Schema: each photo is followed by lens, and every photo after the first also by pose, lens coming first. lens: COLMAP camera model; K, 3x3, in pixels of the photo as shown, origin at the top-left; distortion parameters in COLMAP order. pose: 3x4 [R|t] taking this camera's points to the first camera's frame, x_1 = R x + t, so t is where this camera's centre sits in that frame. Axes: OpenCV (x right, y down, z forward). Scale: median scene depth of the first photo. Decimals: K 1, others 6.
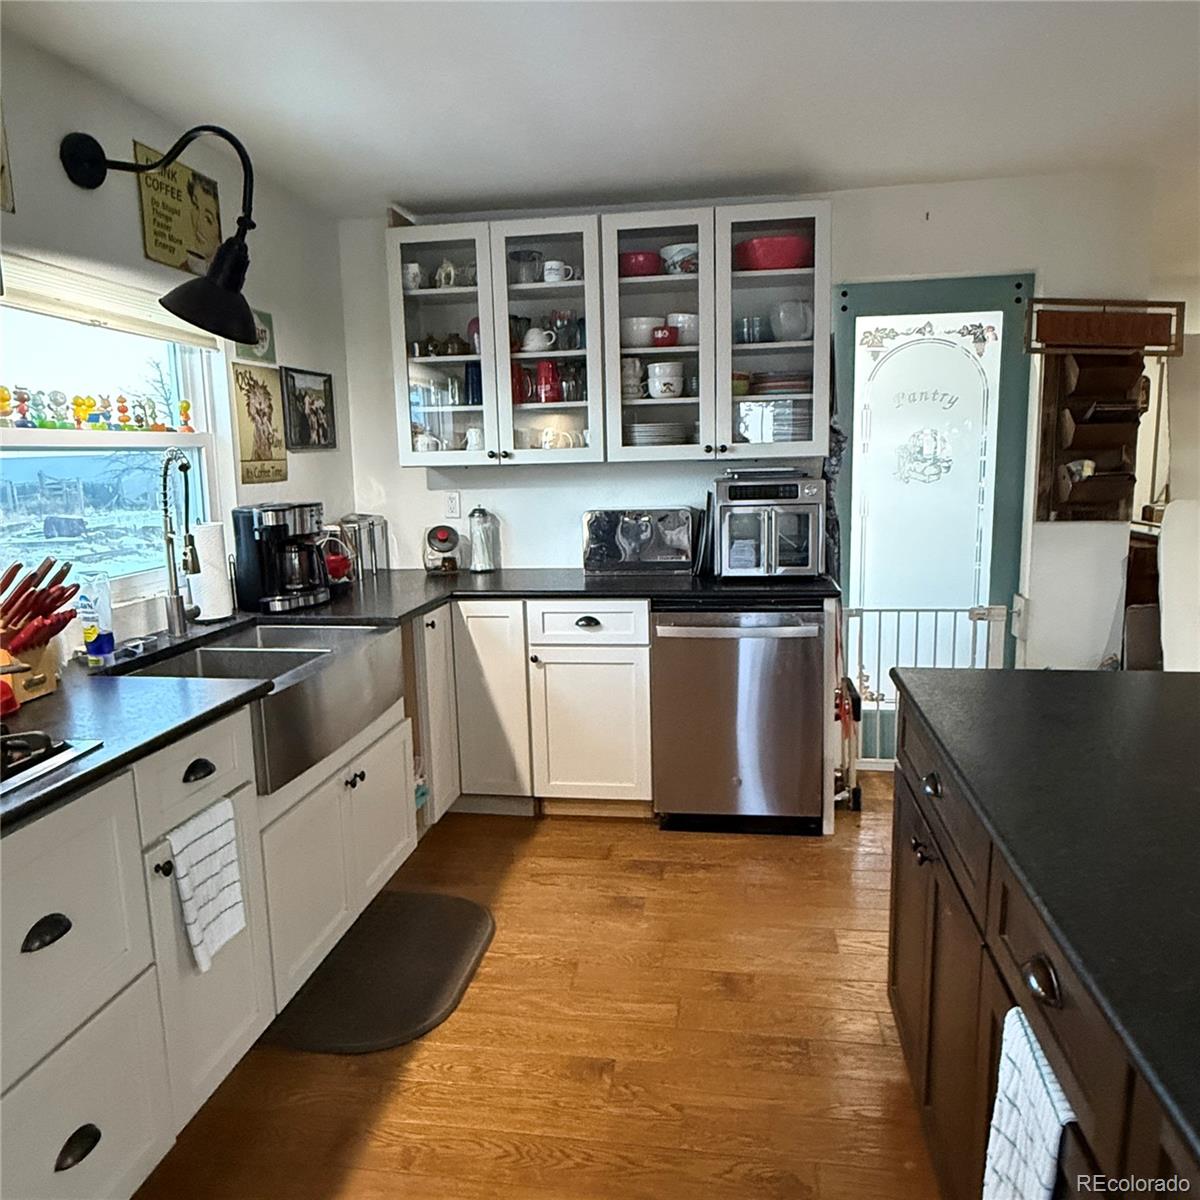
lens RADIAL K [[892.9, 0, 600.0], [0, 892.9, 600.0], [0, 0, 1]] dist [0.002082, 0.003983]
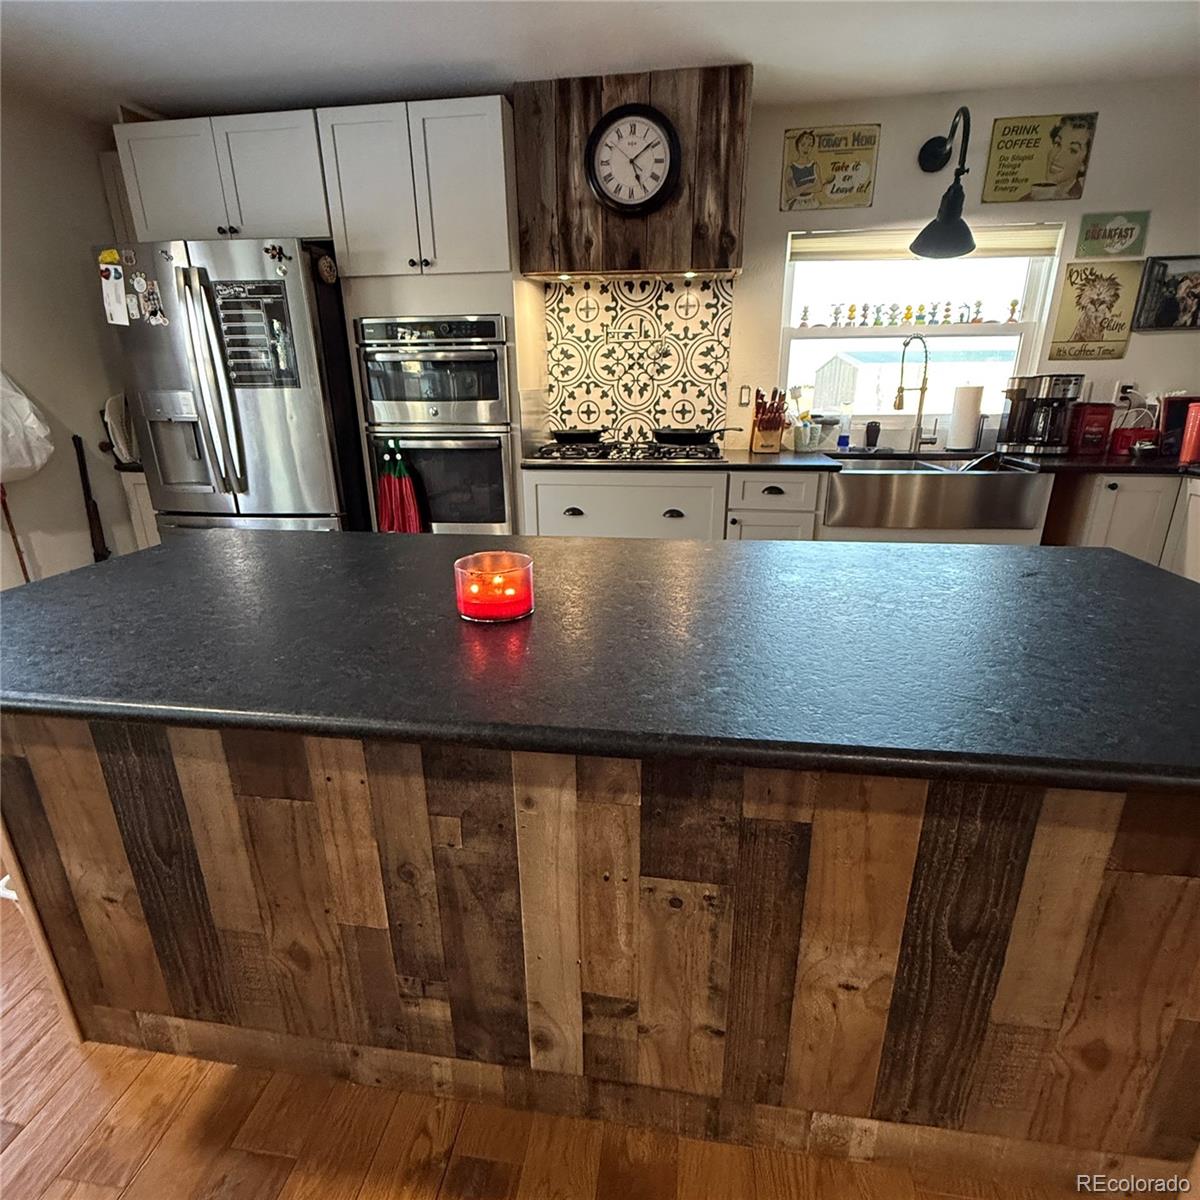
lens RADIAL K [[639.0, 0, 600.0], [0, 639.0, 600.0], [0, 0, 1]] dist [0.002391, 0.000056]
pose [[0.012459, 0.338083, -0.941034, 1.424070], [-0.158623, 0.929858, 0.331968, -0.011255], [0.987261, 0.145134, 0.065213, 0.699978]]
